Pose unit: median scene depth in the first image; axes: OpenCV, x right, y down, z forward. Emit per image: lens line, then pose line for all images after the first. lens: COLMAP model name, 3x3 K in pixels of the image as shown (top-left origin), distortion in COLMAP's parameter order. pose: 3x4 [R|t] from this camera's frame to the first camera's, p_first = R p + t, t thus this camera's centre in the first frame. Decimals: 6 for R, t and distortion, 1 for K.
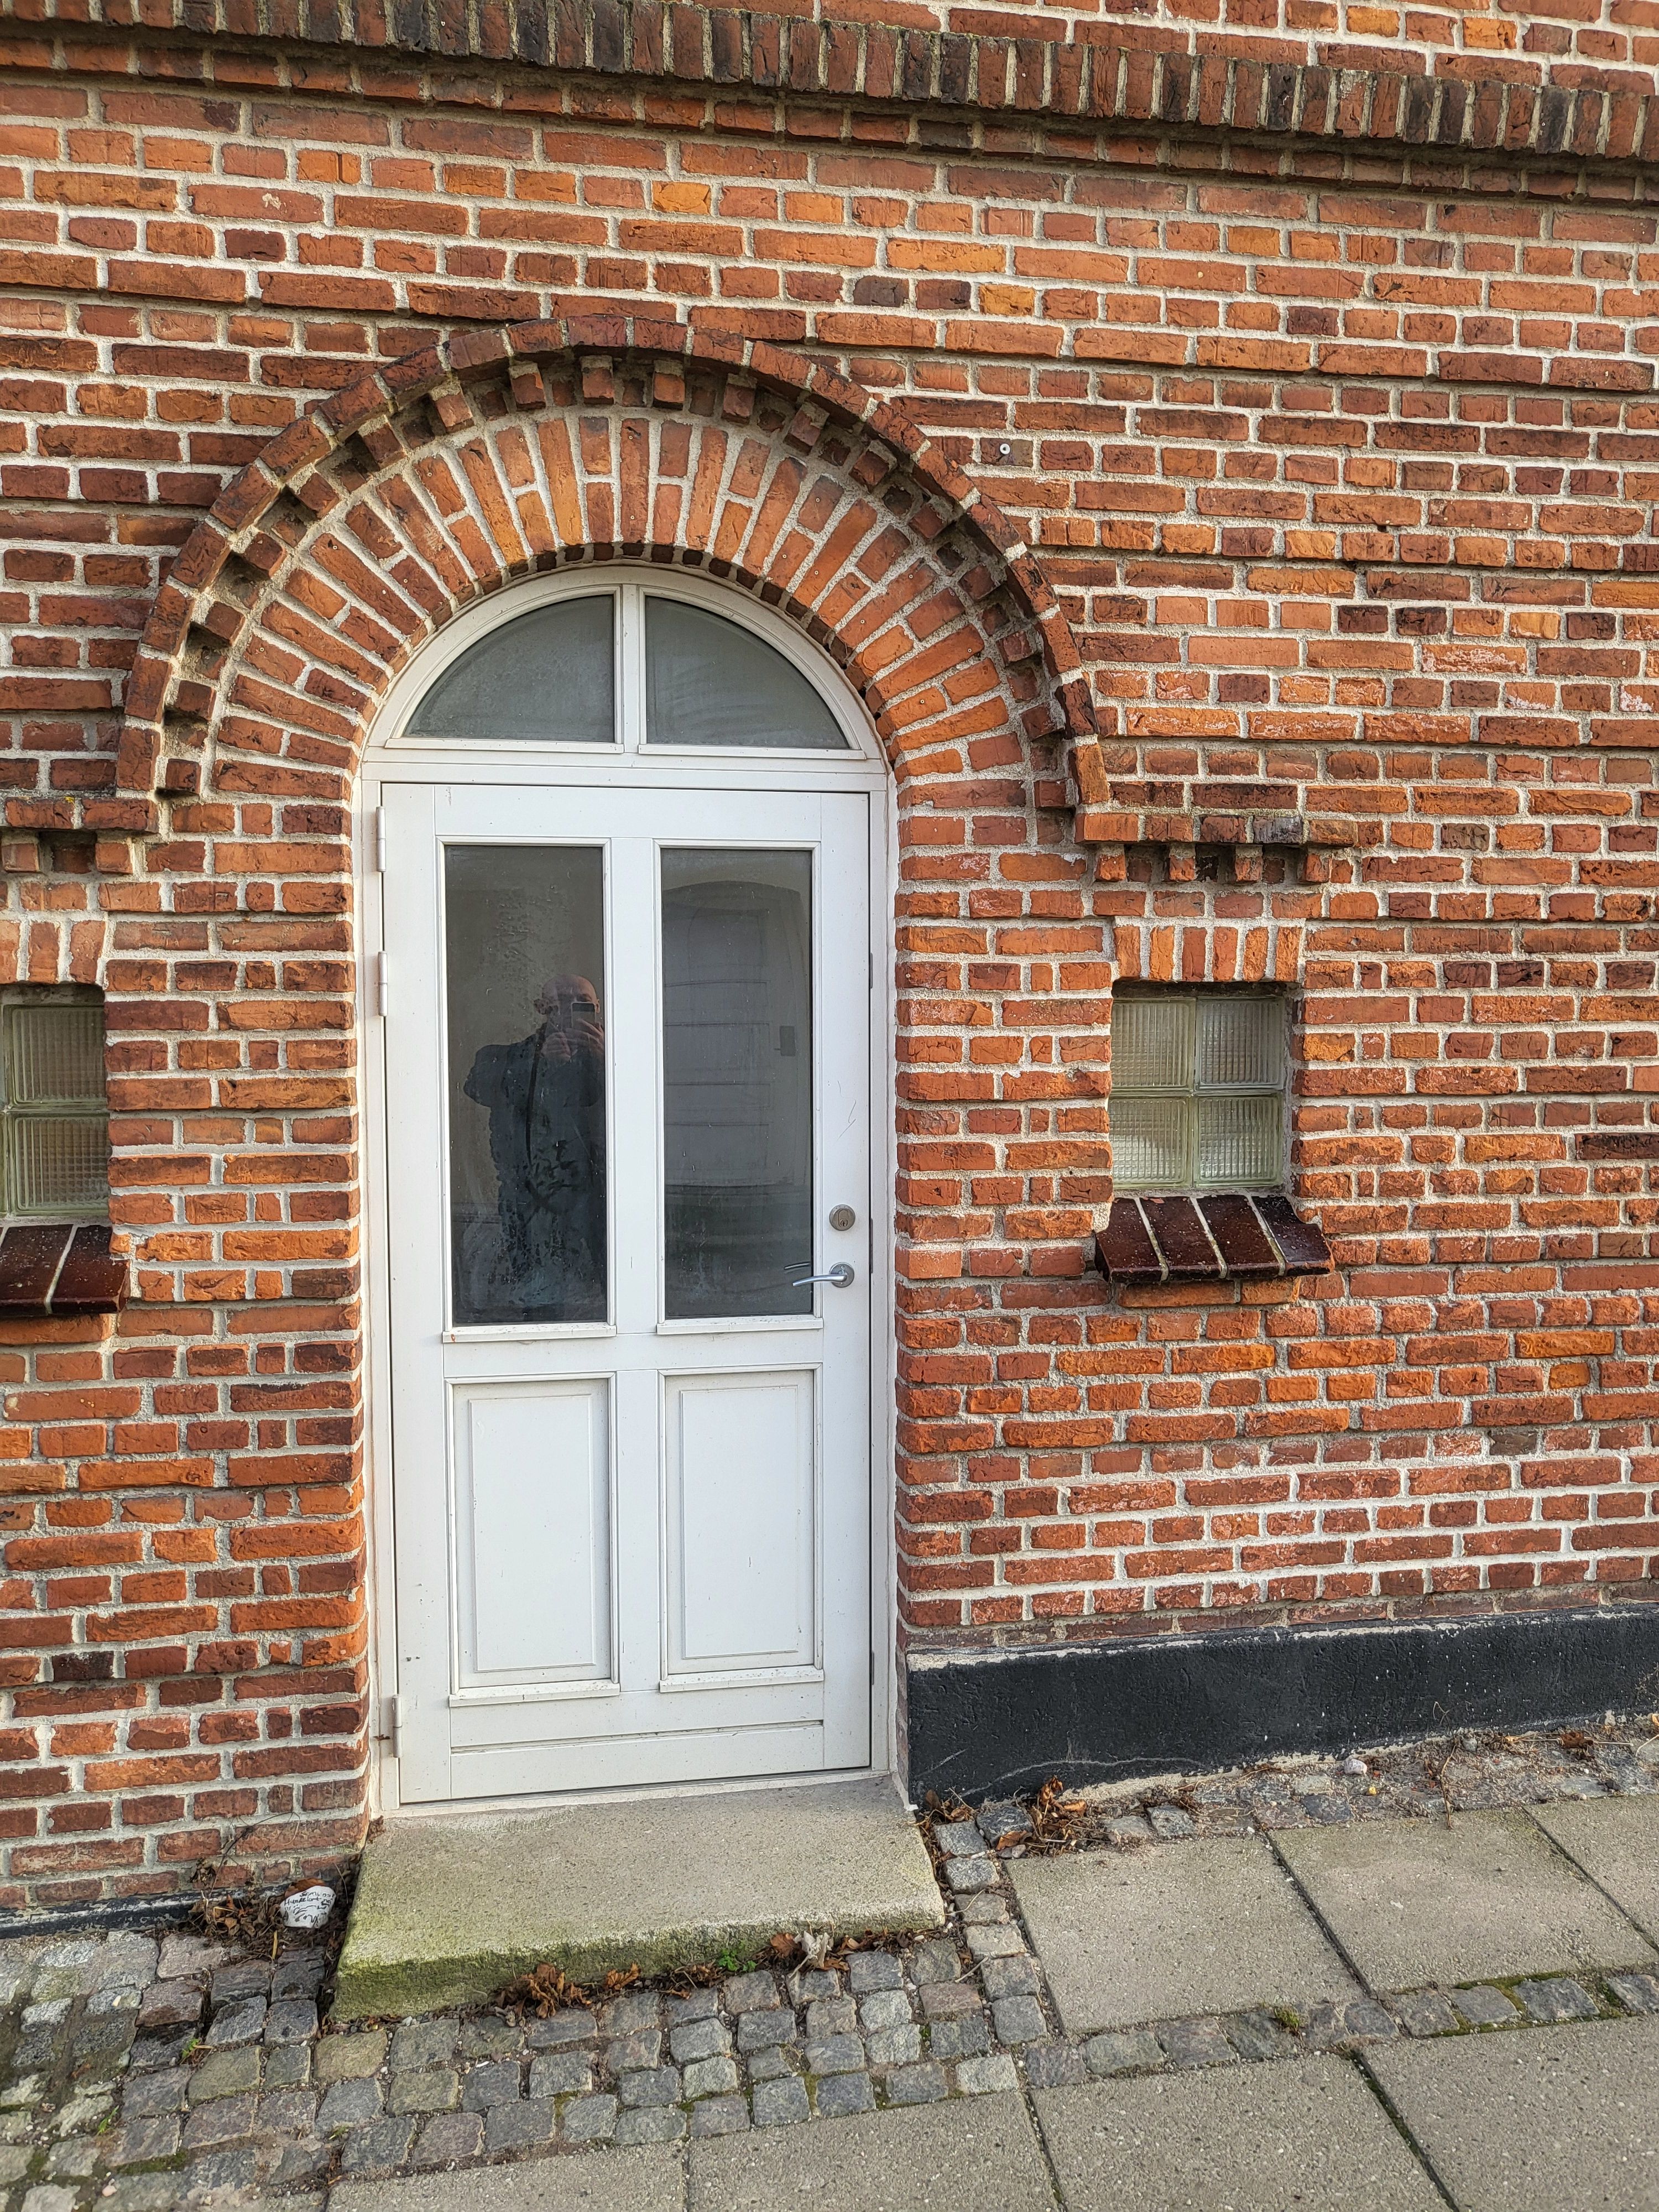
lens RADIAL K [[1705.3, 0, 873.1], [0, 1705.3, 1080.2], [0, 0, 1]] dist [-0.023122, 0.079209]
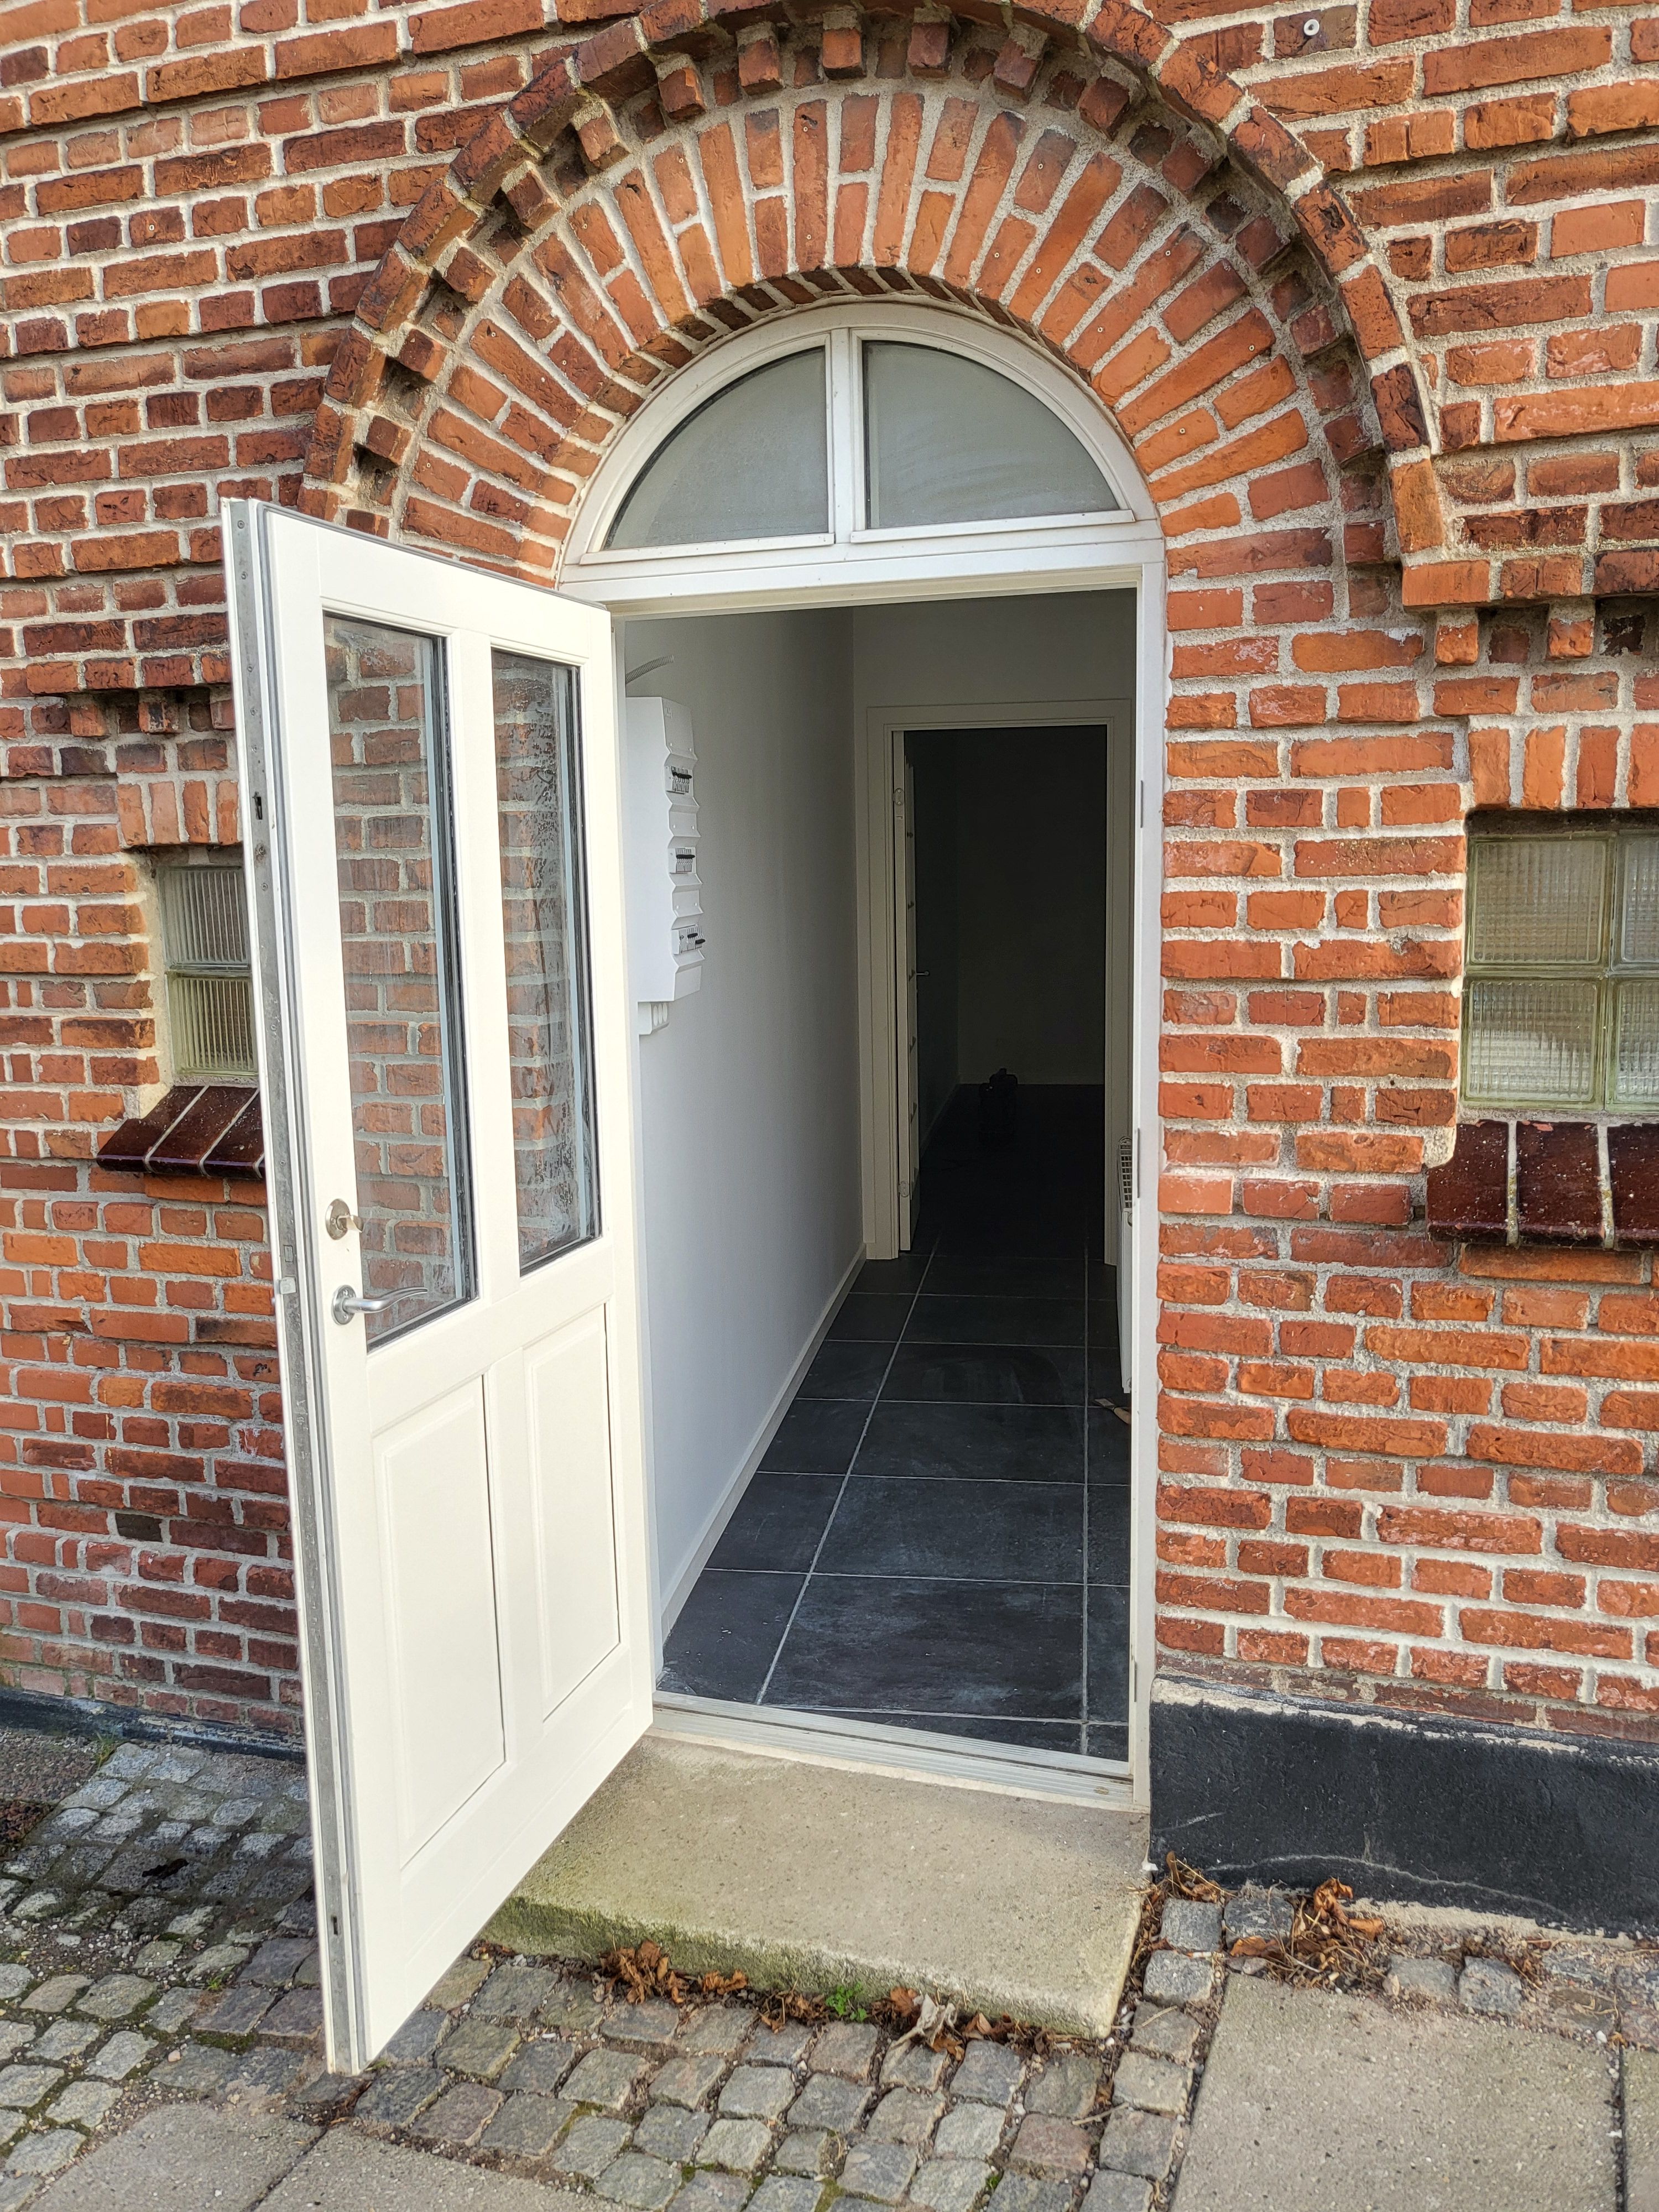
lens RADIAL K [[1705.3, 0, 843.1], [0, 1705.3, 1095.1], [0, 0, 1]] dist [-0.023122, 0.079209]
pose [[0.879178, 0.051636, -0.473687, 0.260711], [-0.005297, 0.995109, 0.098644, -0.010283], [0.476464, -0.084217, 0.875151, 0.268952]]
